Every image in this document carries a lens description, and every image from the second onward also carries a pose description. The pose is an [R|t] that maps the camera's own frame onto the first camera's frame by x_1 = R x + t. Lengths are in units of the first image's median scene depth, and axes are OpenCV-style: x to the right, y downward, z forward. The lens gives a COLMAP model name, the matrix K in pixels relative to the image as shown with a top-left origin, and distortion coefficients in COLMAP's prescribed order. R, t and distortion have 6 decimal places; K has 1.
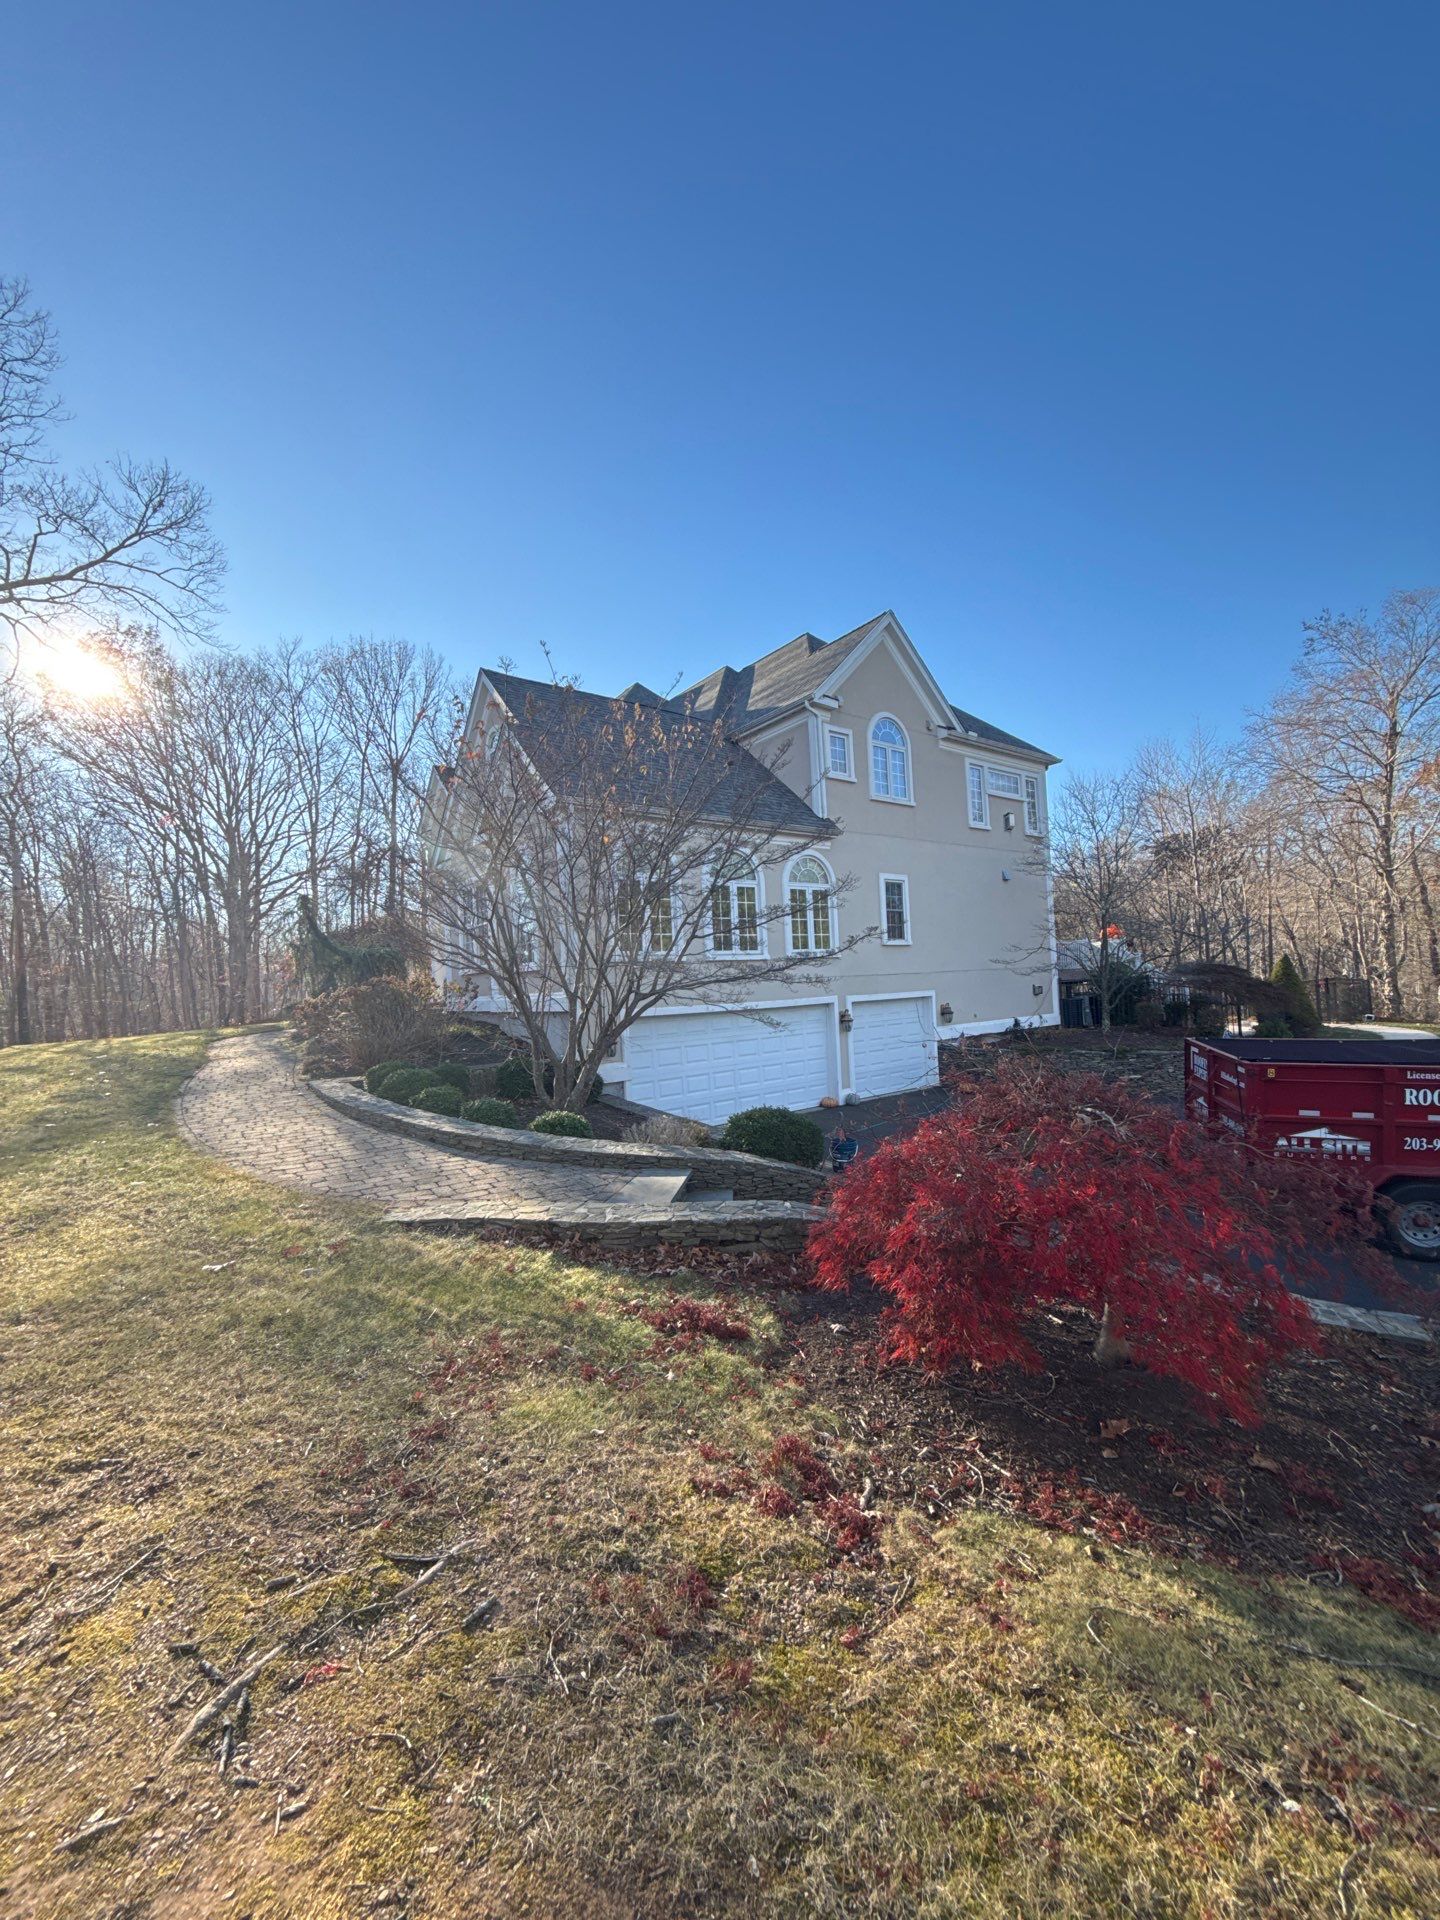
lens RADIAL K [[764.5, 0, 720.0], [0, 764.5, 960.0], [0, 0, 1]] dist [-0.001483, -0.000104]
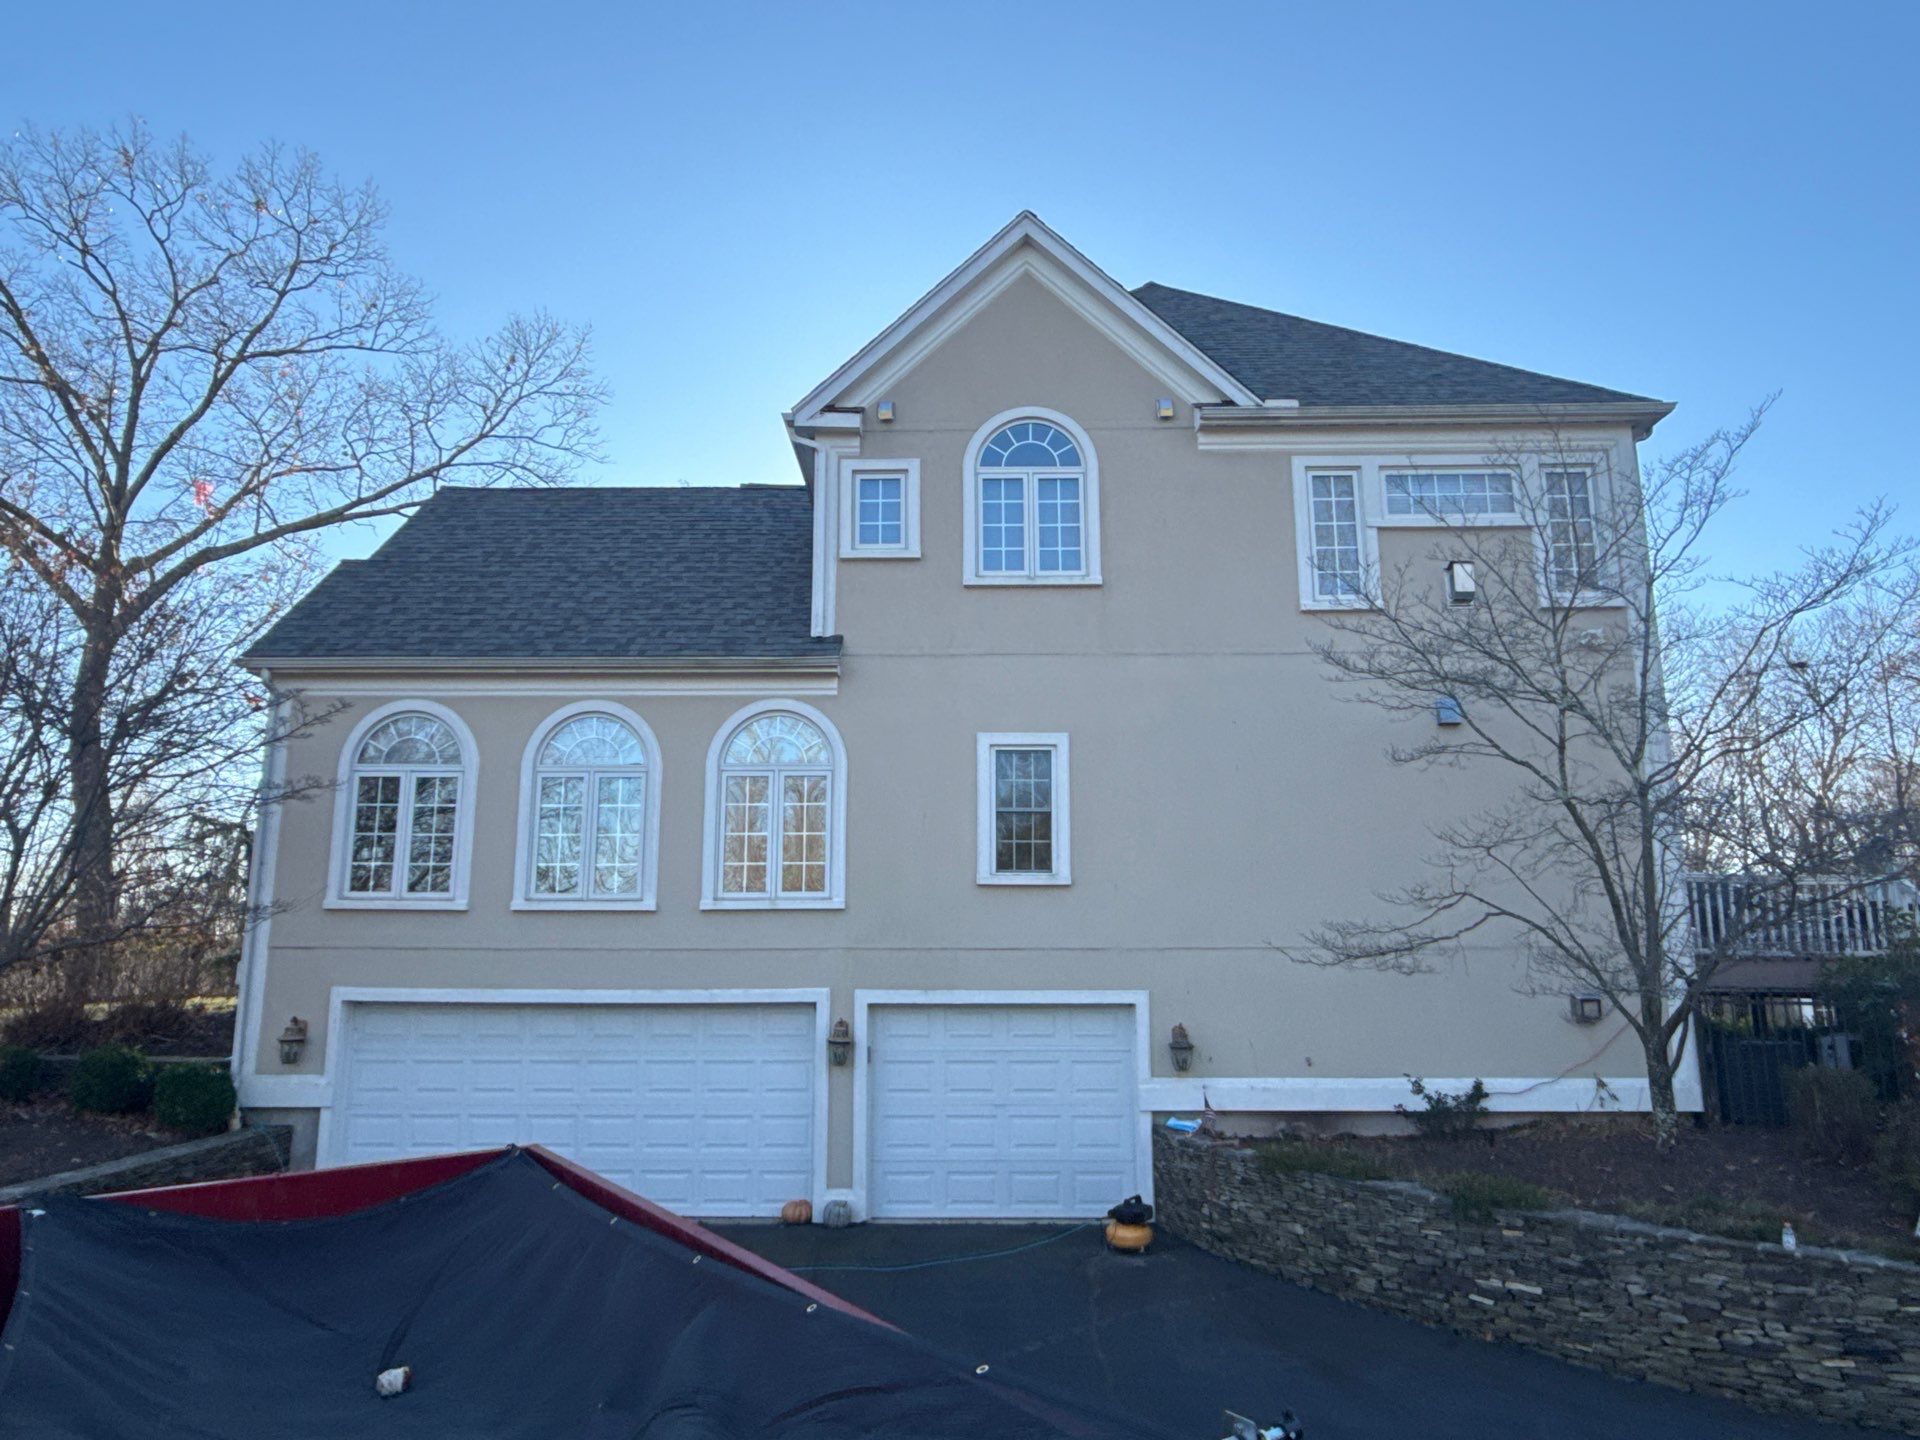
lens RADIAL K [[1259.5, 0, 960.0], [0, 1259.5, 720.0], [0, 0, 1]] dist [0.006146, 0.000202]
pose [[0.781176, -0.075991, -0.619668, 0.657147], [-0.018909, 0.989229, -0.145148, -0.007086], [0.624024, 0.125104, 0.771326, 0.366949]]
